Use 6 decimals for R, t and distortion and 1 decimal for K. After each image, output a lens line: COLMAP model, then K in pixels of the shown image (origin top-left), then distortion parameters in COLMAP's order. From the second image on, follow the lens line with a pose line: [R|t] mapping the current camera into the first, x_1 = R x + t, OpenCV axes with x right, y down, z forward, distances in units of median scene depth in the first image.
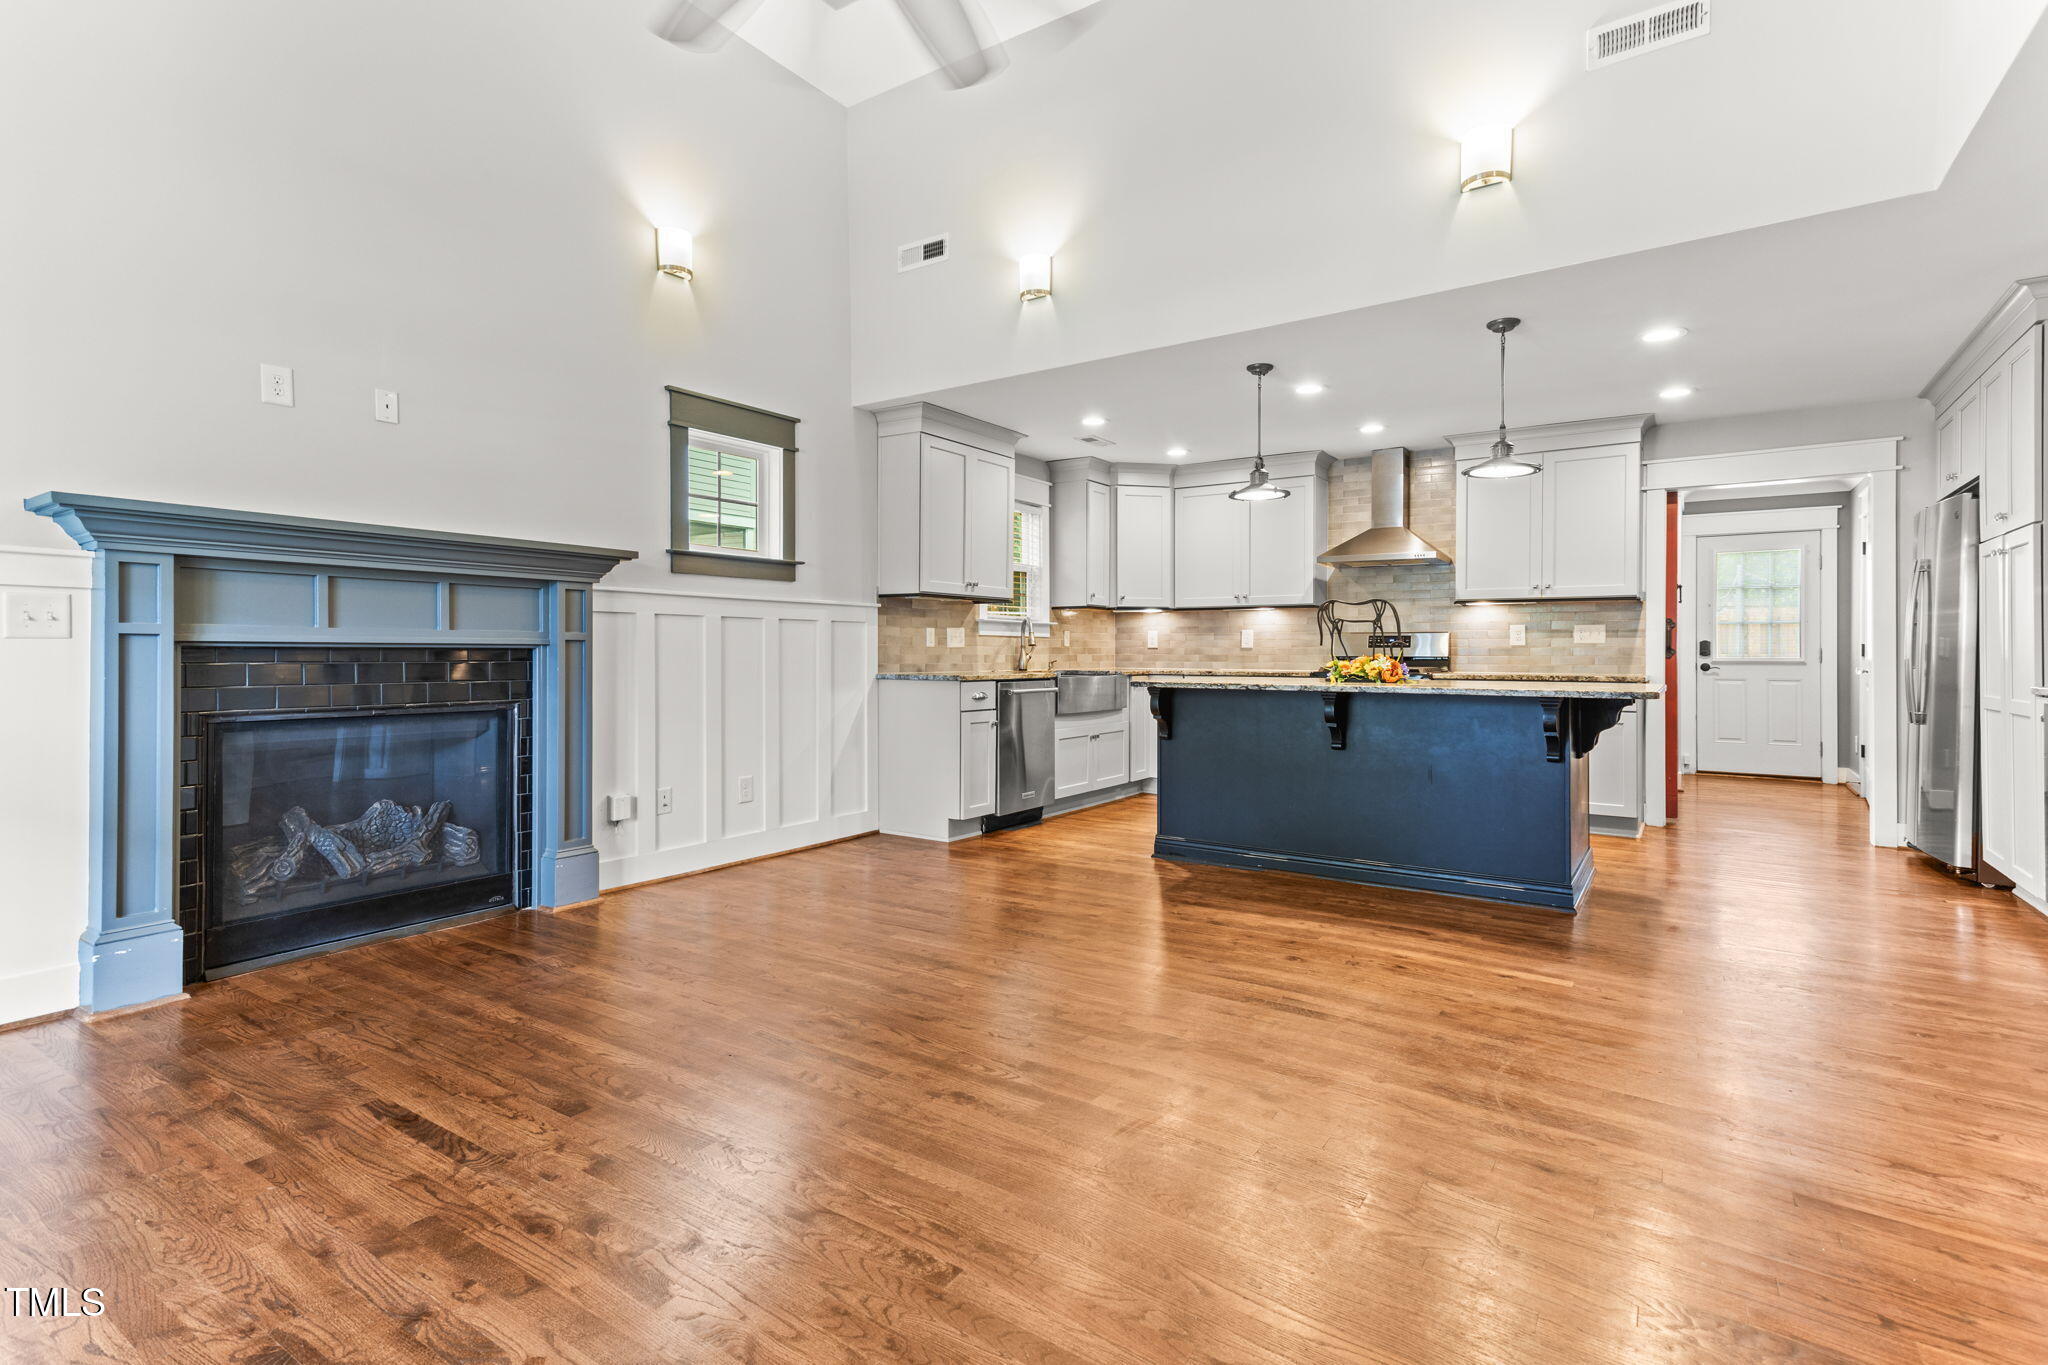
lens RADIAL K [[983.6, 0, 1027.8], [0, 983.6, 652.4], [0, 0, 1]] dist [0.033890, 0.000234]
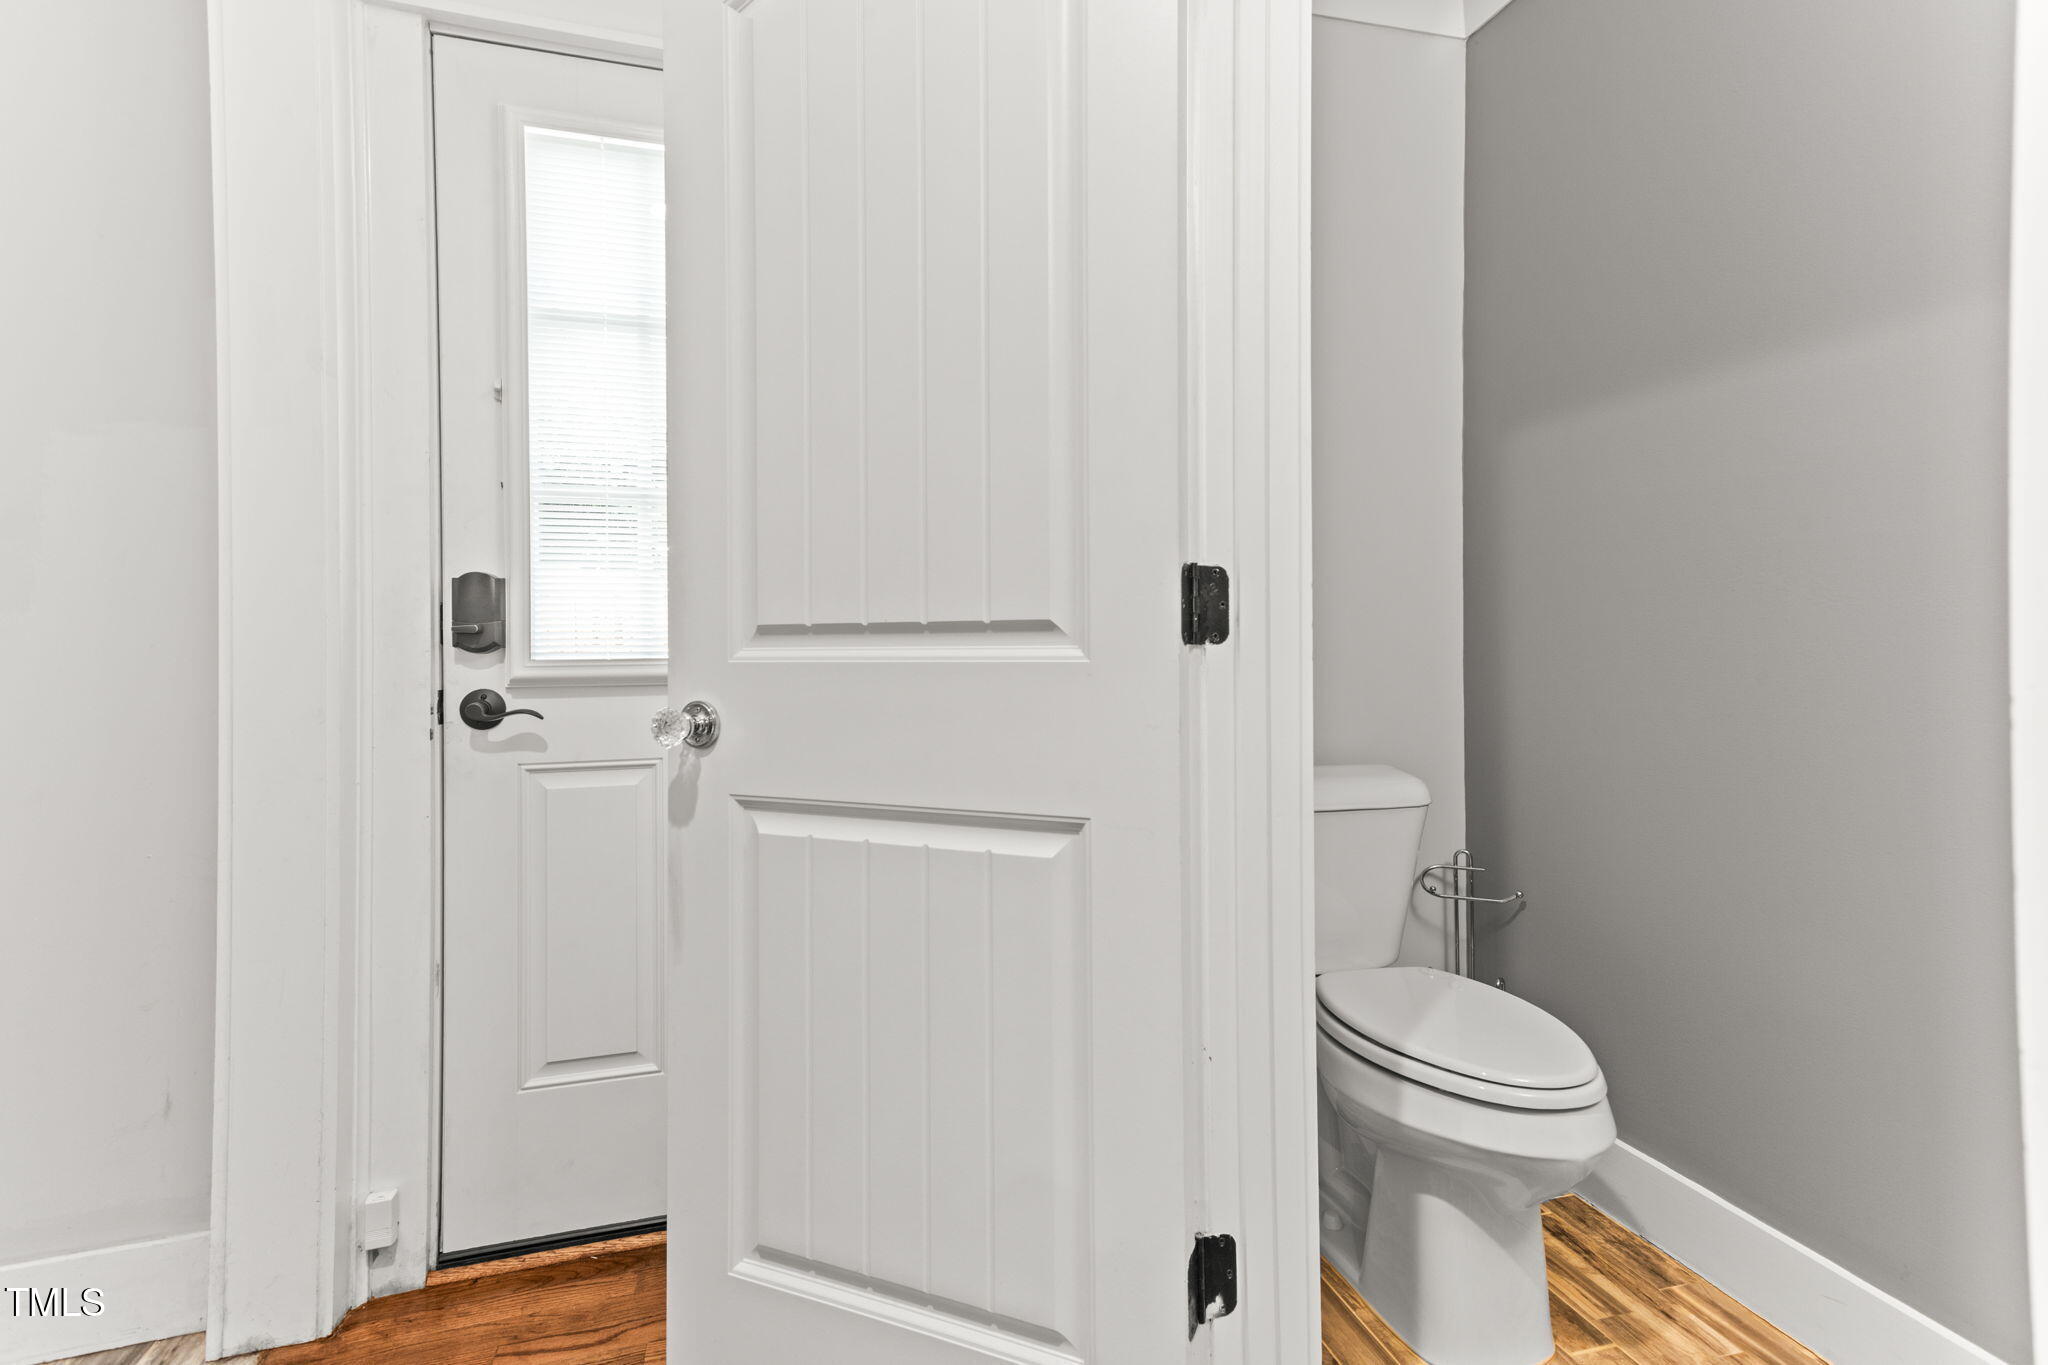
lens RADIAL K [[972.6, 0, 1019.7], [0, 972.6, 637.2], [0, 0, 1]] dist [0.023665, 0.001914]
pose [[0.643813, -0.003735, 0.765174, 0.778338], [0.002926, 0.999993, 0.002419, 0.000908], [-0.765177, 0.000682, 0.643819, 1.035604]]
